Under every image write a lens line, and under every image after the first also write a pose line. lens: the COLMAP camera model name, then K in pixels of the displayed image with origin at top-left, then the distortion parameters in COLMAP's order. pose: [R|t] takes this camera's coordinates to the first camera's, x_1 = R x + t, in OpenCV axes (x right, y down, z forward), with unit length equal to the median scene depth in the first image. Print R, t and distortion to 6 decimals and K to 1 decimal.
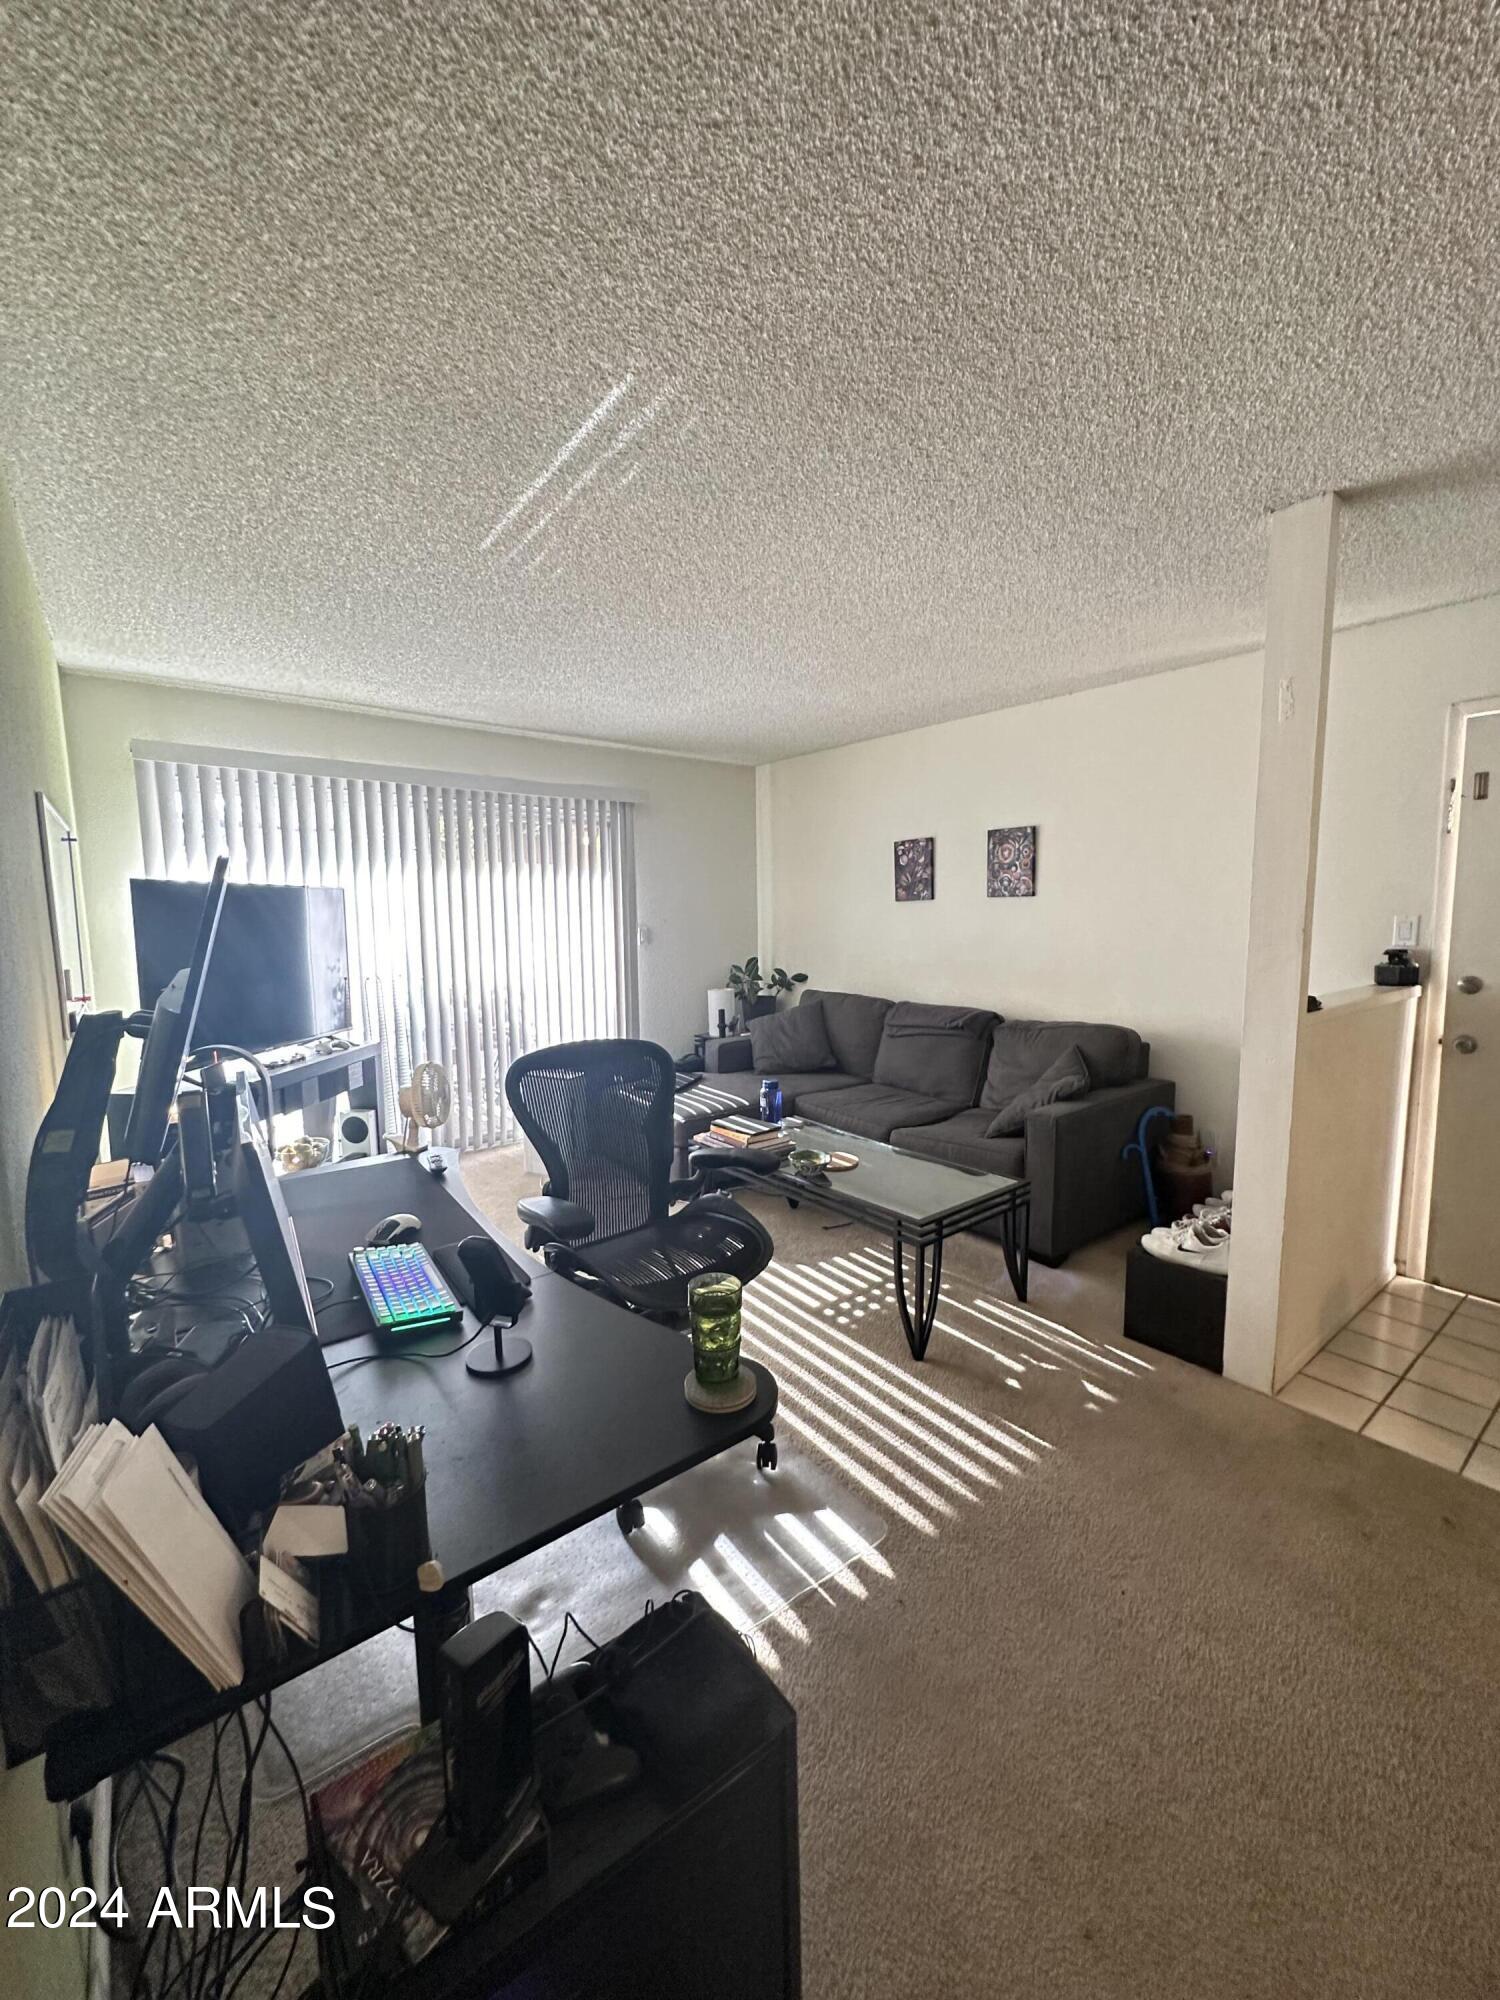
lens RADIAL K [[802.1, 0, 745.0], [0, 802.1, 995.4], [0, 0, 1]] dist [-0.000662, -0.000974]
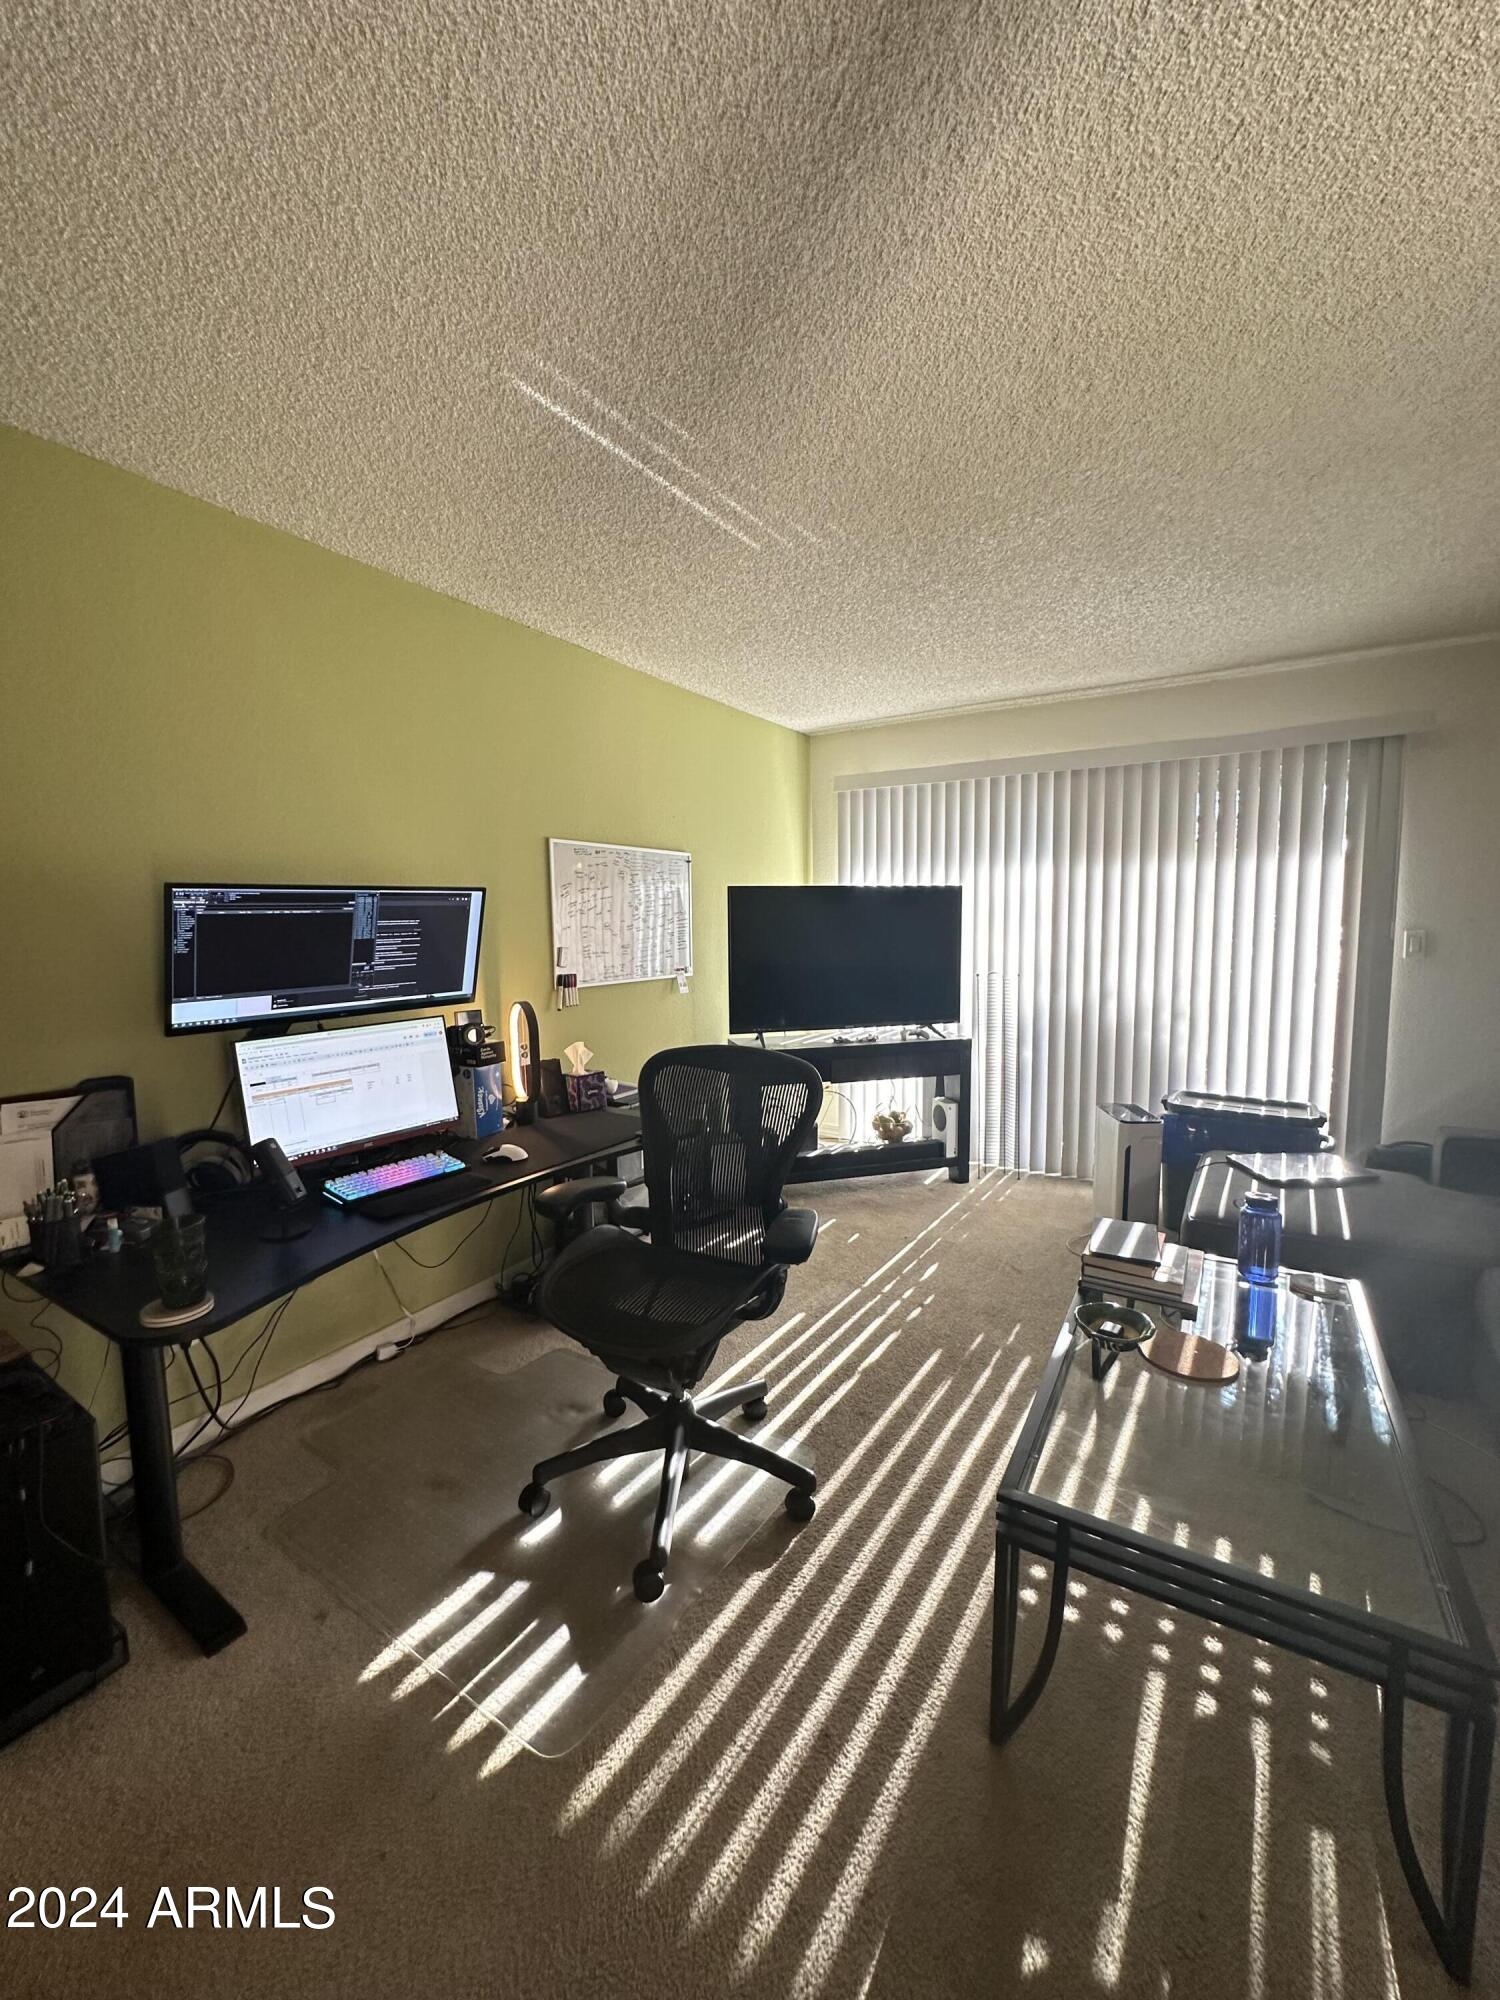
lens RADIAL K [[802.1, 0, 741.7], [0, 802.1, 1003.4], [0, 0, 1]] dist [-0.000662, -0.000974]
pose [[0.333529, 0.105191, -0.936853, 0.645637], [-0.090891, 0.992714, 0.079105, -0.070439], [0.938348, 0.058768, 0.340660, 0.660292]]
